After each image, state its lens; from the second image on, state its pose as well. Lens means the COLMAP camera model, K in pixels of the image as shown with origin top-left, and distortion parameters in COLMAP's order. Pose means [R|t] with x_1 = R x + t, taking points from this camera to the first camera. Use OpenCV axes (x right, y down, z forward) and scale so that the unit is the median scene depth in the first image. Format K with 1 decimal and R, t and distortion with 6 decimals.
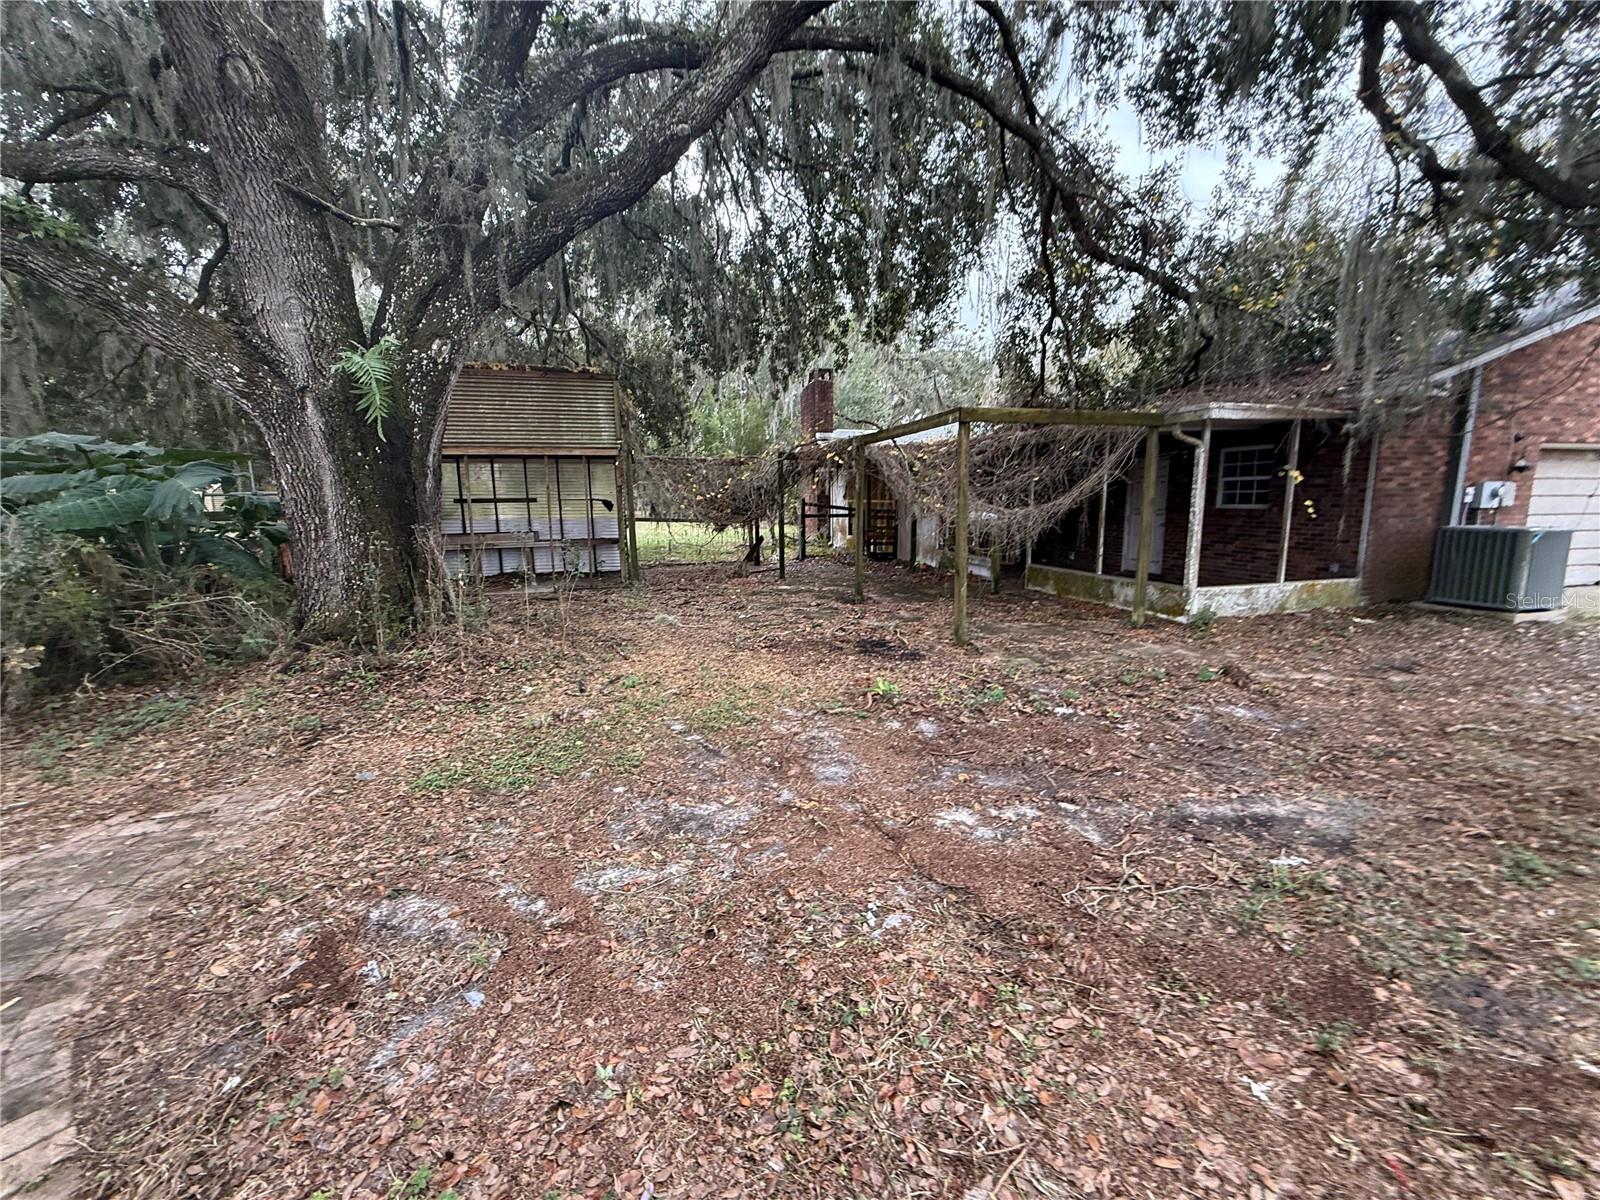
lens RADIAL K [[640.8, 0, 793.6], [0, 640.8, 599.5], [0, 0, 1]] dist [0.000075, 0.000293]
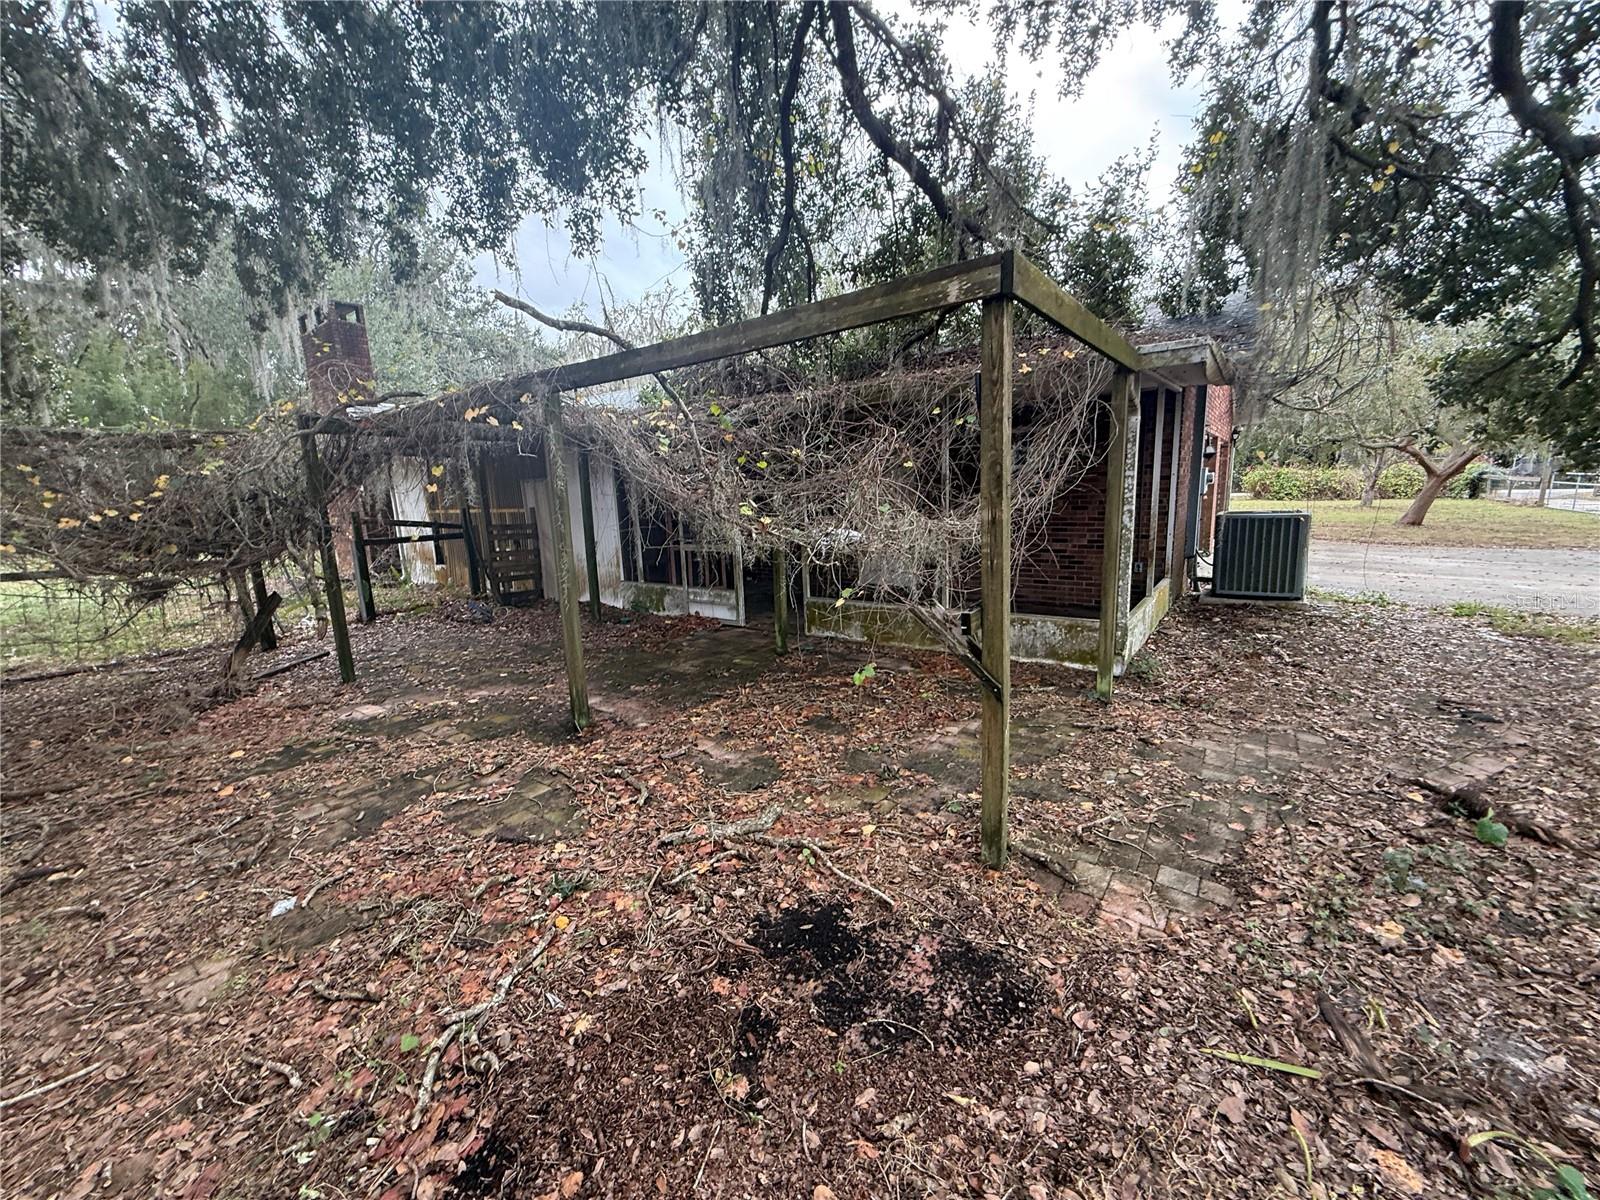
lens RADIAL K [[646.5, 0, 799.3], [0, 646.5, 596.4], [0, 0, 1]] dist [0.001898, 0.000540]
pose [[0.787122, -0.124379, 0.604126, -0.037392], [0.128098, 0.991066, 0.037144, -0.071304], [-0.603349, 0.048150, 0.796023, 0.410118]]
